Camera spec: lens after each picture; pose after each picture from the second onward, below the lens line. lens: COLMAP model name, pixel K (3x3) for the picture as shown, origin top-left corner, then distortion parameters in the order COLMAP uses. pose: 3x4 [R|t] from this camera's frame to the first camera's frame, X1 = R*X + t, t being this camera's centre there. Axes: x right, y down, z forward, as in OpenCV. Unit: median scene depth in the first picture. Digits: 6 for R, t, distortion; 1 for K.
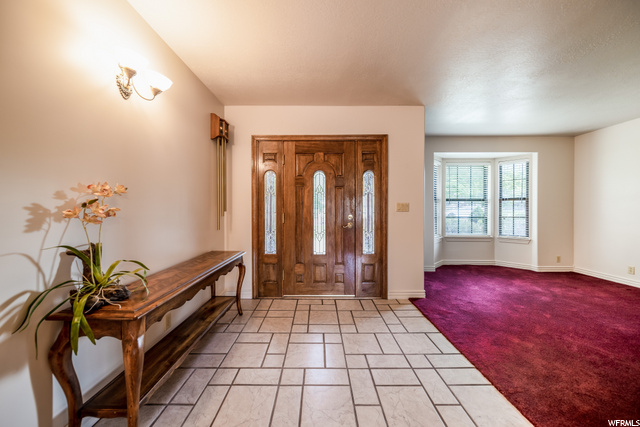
lens RADIAL K [[229.4, 0, 319.3], [0, 229.4, 209.2], [0, 0, 1]] dist [-0.000232, -0.000098]
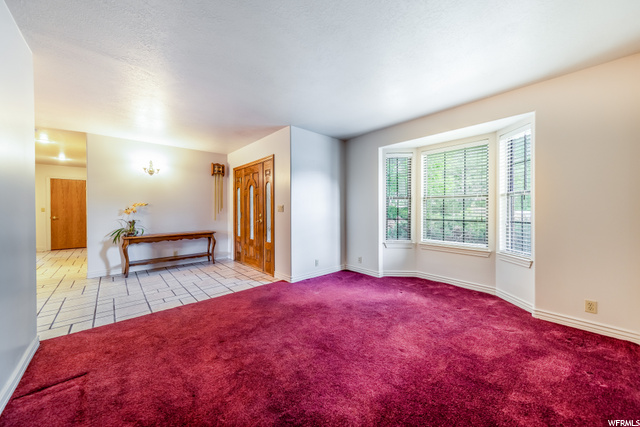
lens RADIAL K [[229.6, 0, 320.0], [0, 229.6, 213.5], [0, 0, 1]] dist [-0.000004, 0.000011]
pose [[0.667364, 0.009394, -0.744672, 0.995007], [0.002751, 0.999883, 0.015078, 0.000009], [0.744726, -0.012111, 0.667260, 0.206467]]
